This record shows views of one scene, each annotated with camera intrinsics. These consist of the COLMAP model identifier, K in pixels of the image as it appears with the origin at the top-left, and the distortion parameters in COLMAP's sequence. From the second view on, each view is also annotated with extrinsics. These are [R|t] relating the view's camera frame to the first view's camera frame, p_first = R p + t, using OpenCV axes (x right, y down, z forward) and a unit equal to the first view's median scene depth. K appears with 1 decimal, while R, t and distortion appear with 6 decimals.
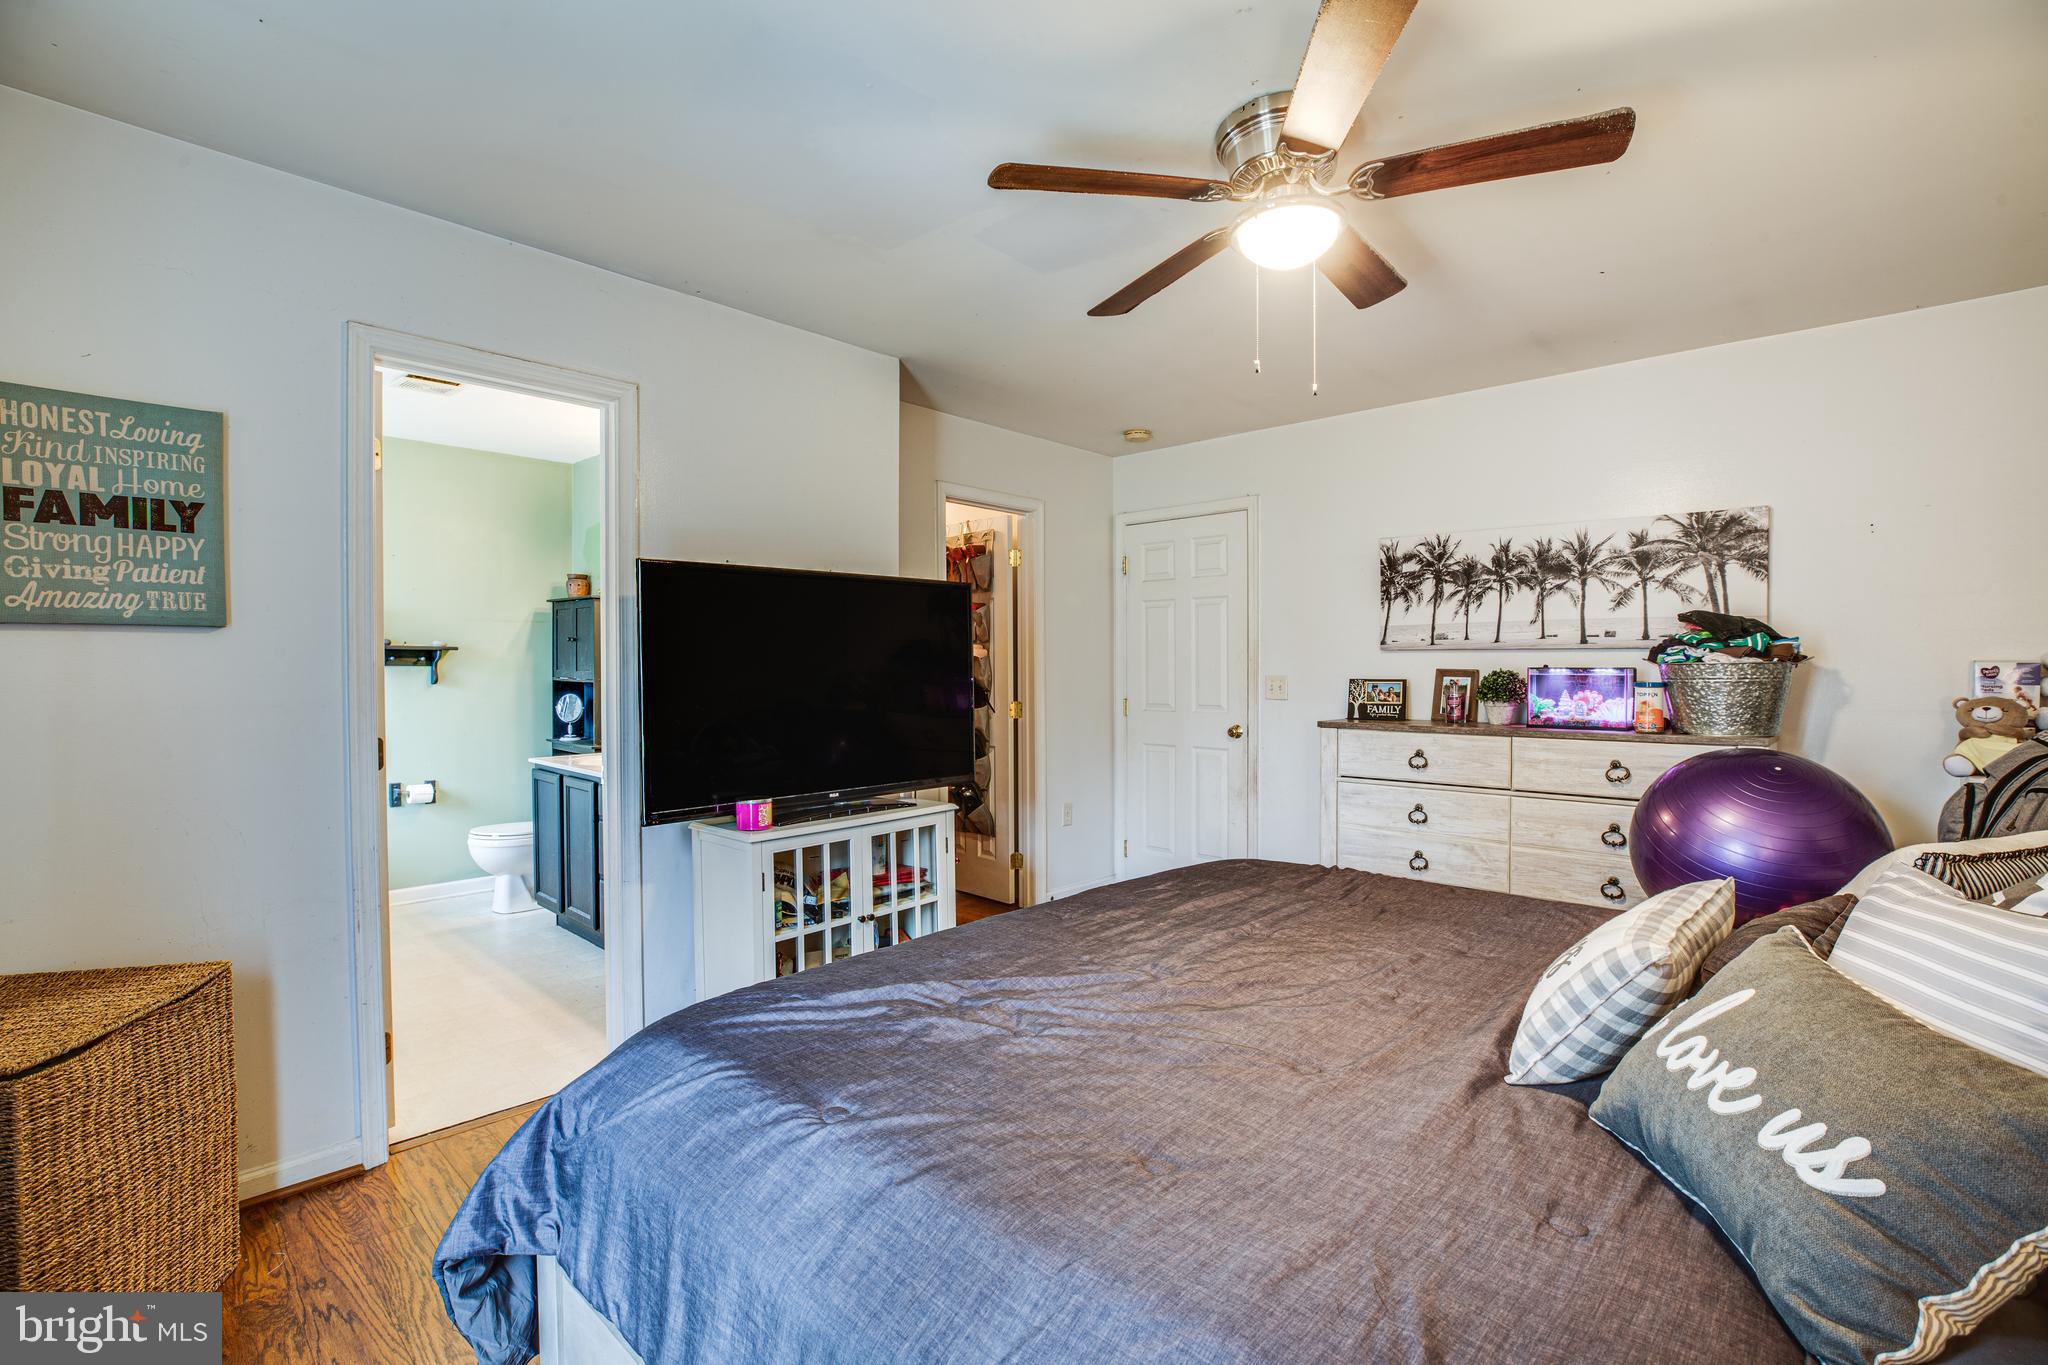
lens RADIAL K [[959.2, 0, 1024.0], [0, 959.2, 682.5], [0, 0, 1]] dist [-0.031368, 0.012809]
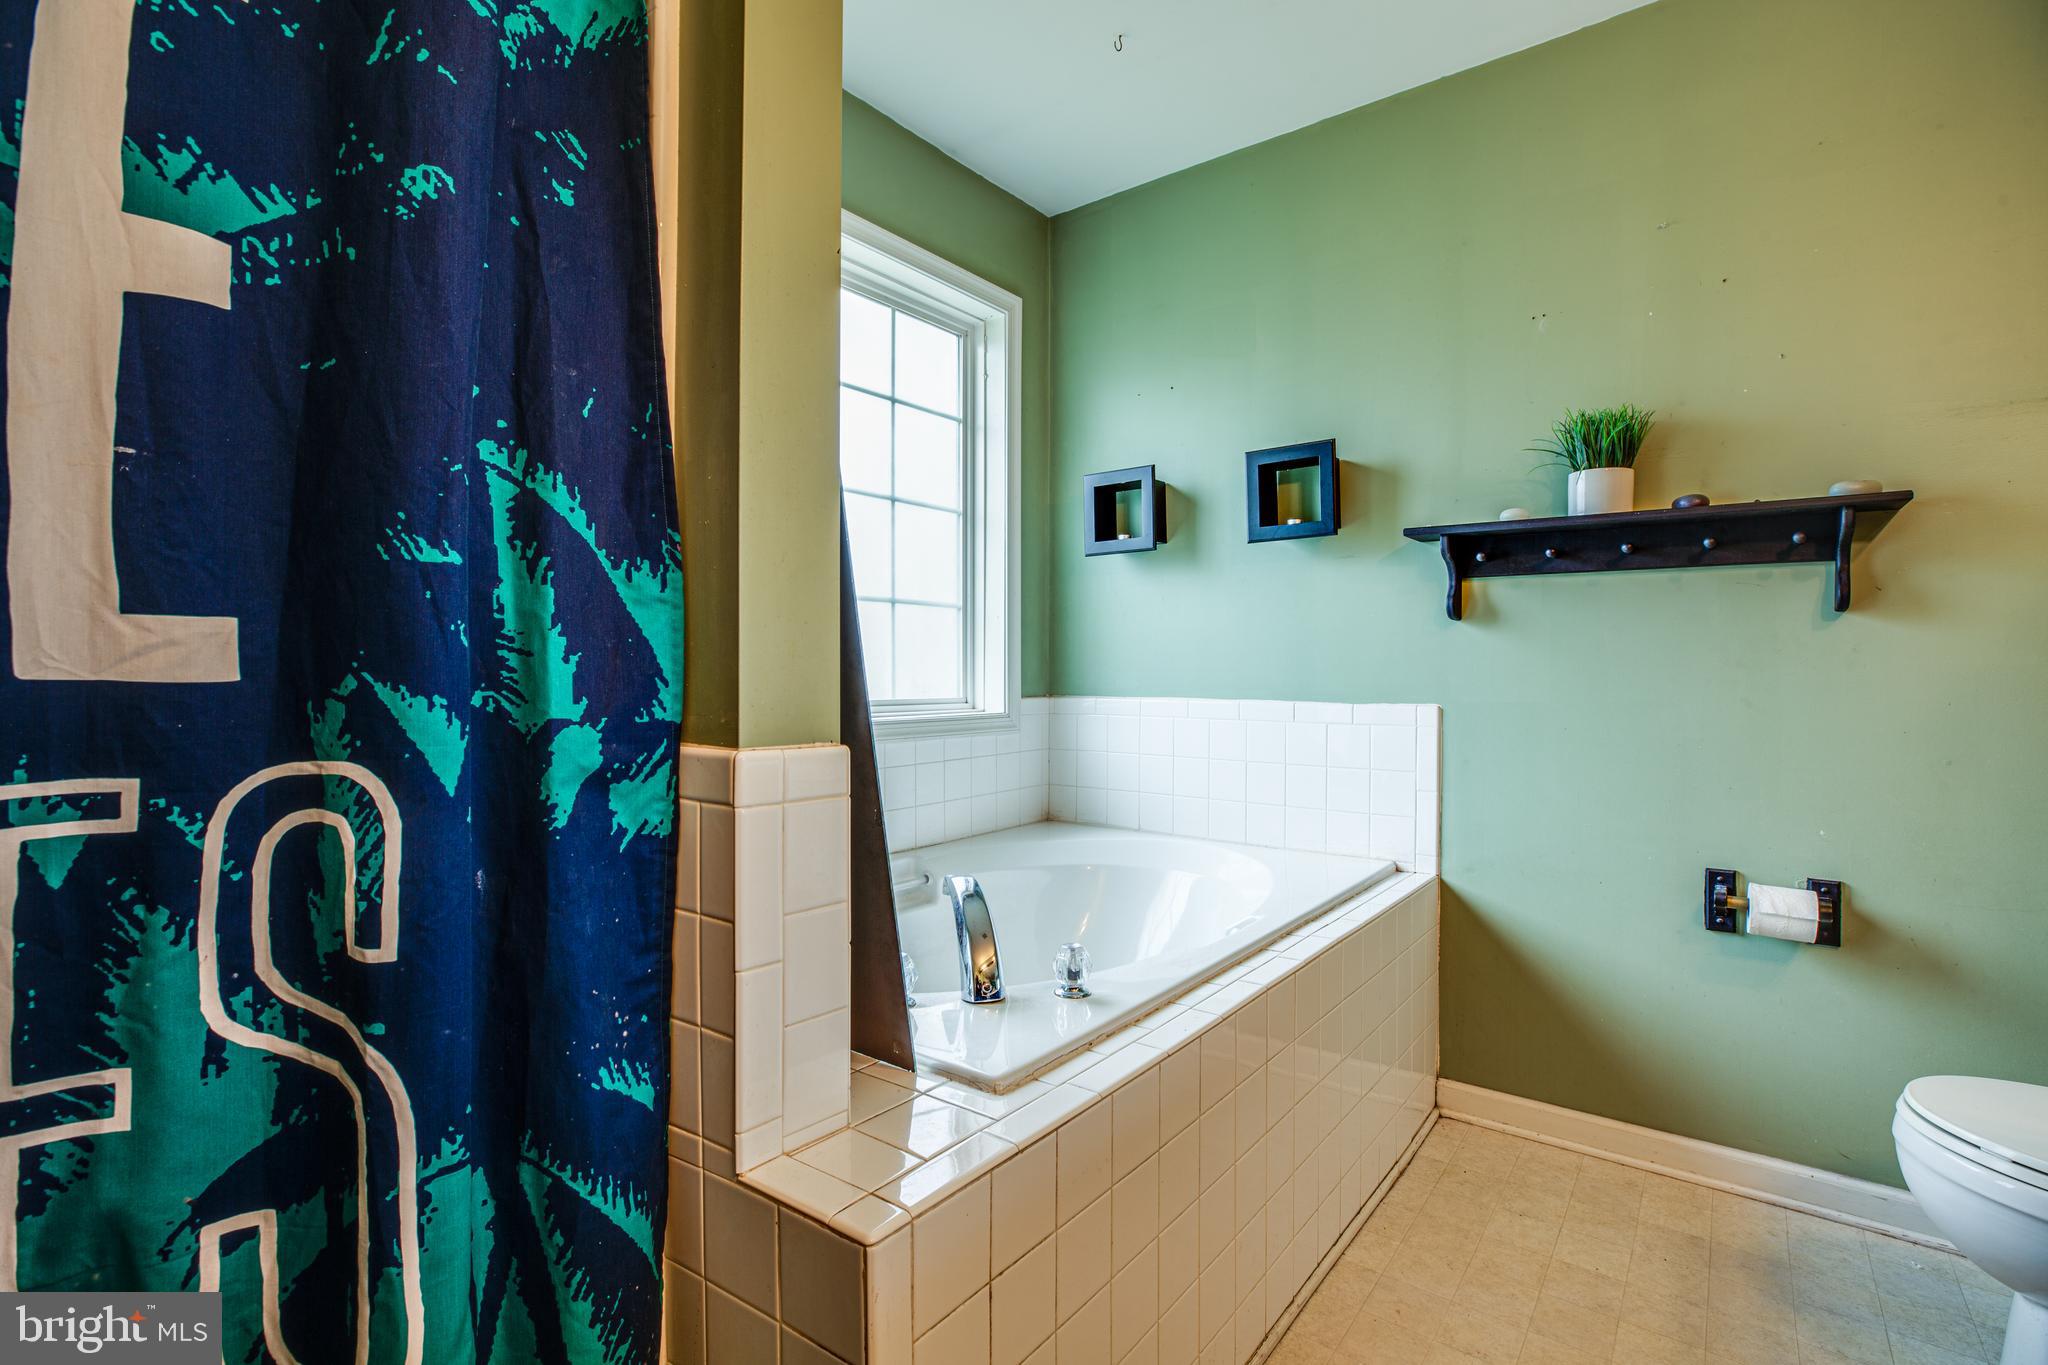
lens RADIAL K [[959.2, 0, 1024.0], [0, 959.2, 682.5], [0, 0, 1]] dist [-0.031368, 0.012809]
pose [[0.107193, 0.015275, -0.994121, -0.306296], [-0.016919, 0.999765, 0.013537, 0.028628], [0.994094, 0.015368, 0.107426, 0.662459]]
